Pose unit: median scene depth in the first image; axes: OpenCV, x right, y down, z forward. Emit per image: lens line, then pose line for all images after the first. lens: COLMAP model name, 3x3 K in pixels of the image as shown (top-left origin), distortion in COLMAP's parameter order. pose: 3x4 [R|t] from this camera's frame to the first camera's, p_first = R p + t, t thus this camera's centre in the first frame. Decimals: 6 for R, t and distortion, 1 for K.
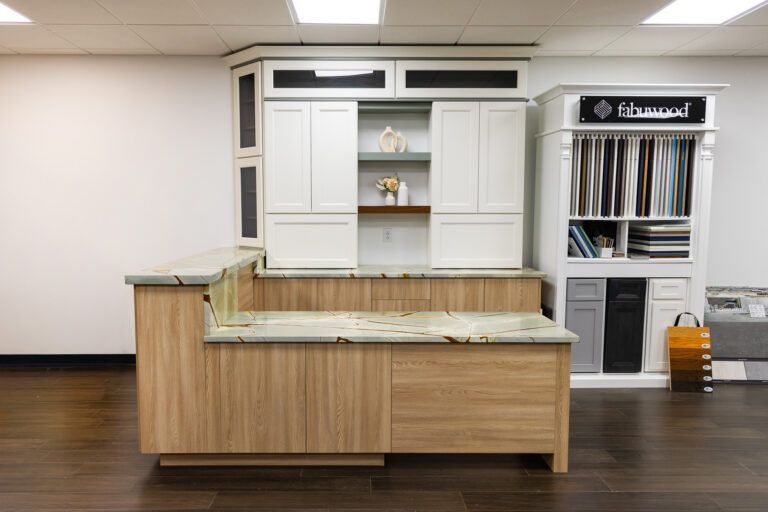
lens RADIAL K [[547.9, 0, 365.4], [0, 547.9, 252.3], [0, 0, 1]] dist [0.006100, 0.000043]
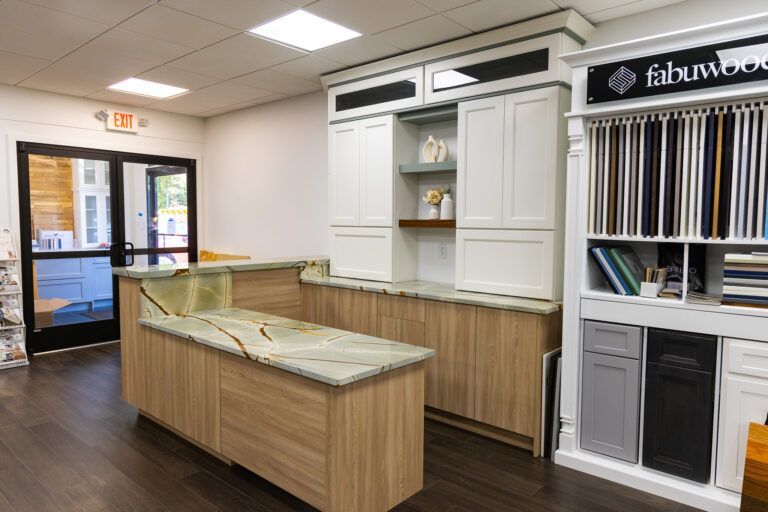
lens RADIAL K [[514.6, 0, 388.5], [0, 514.6, 257.5], [0, 0, 1]] dist [0.010648, 0.000853]
pose [[0.749132, 0.052352, -0.660349, 0.621350], [-0.061688, 0.998054, 0.009143, -0.025050], [0.659542, 0.033886, 0.750903, 0.311452]]
